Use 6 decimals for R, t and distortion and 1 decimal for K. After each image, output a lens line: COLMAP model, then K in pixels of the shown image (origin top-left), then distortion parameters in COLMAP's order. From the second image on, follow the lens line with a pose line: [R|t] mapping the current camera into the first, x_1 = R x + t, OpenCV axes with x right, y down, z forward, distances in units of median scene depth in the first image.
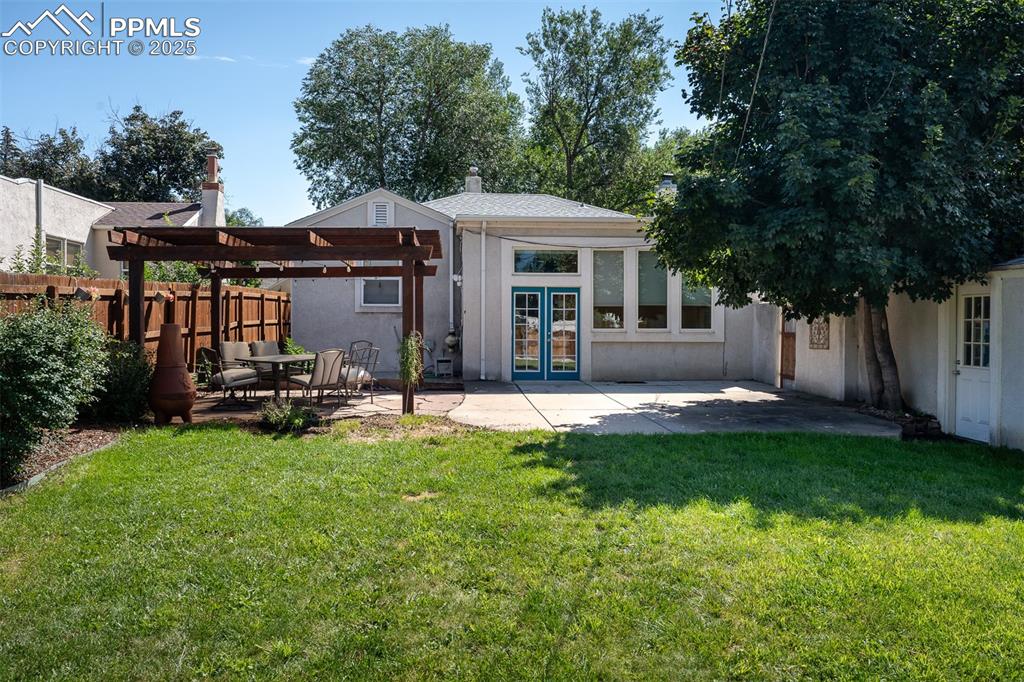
lens RADIAL K [[795.4, 0, 512.0], [0, 795.4, 341.0], [0, 0, 1]] dist [-0.006187, -0.005018]
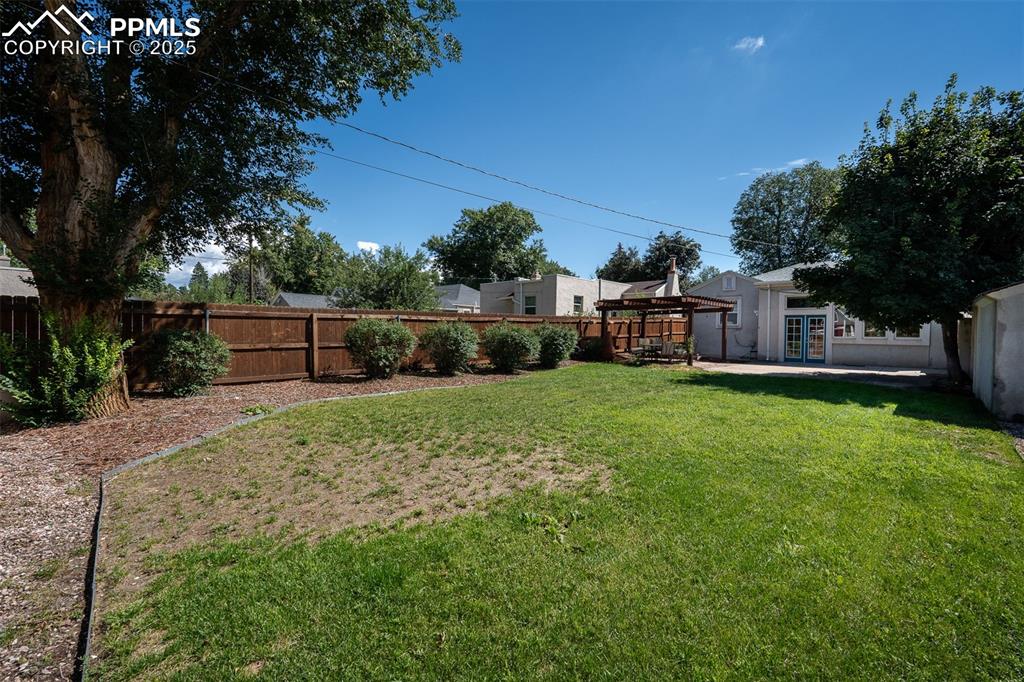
lens RADIAL K [[452.3, 0, 509.5], [0, 452.3, 332.6], [0, 0, 1]] dist [-0.002284, -0.000191]
pose [[0.675627, 0.005971, -0.737219, 0.351216], [-0.023806, 0.999622, -0.013721, 0.007755], [0.736859, 0.026821, 0.675514, -0.275015]]
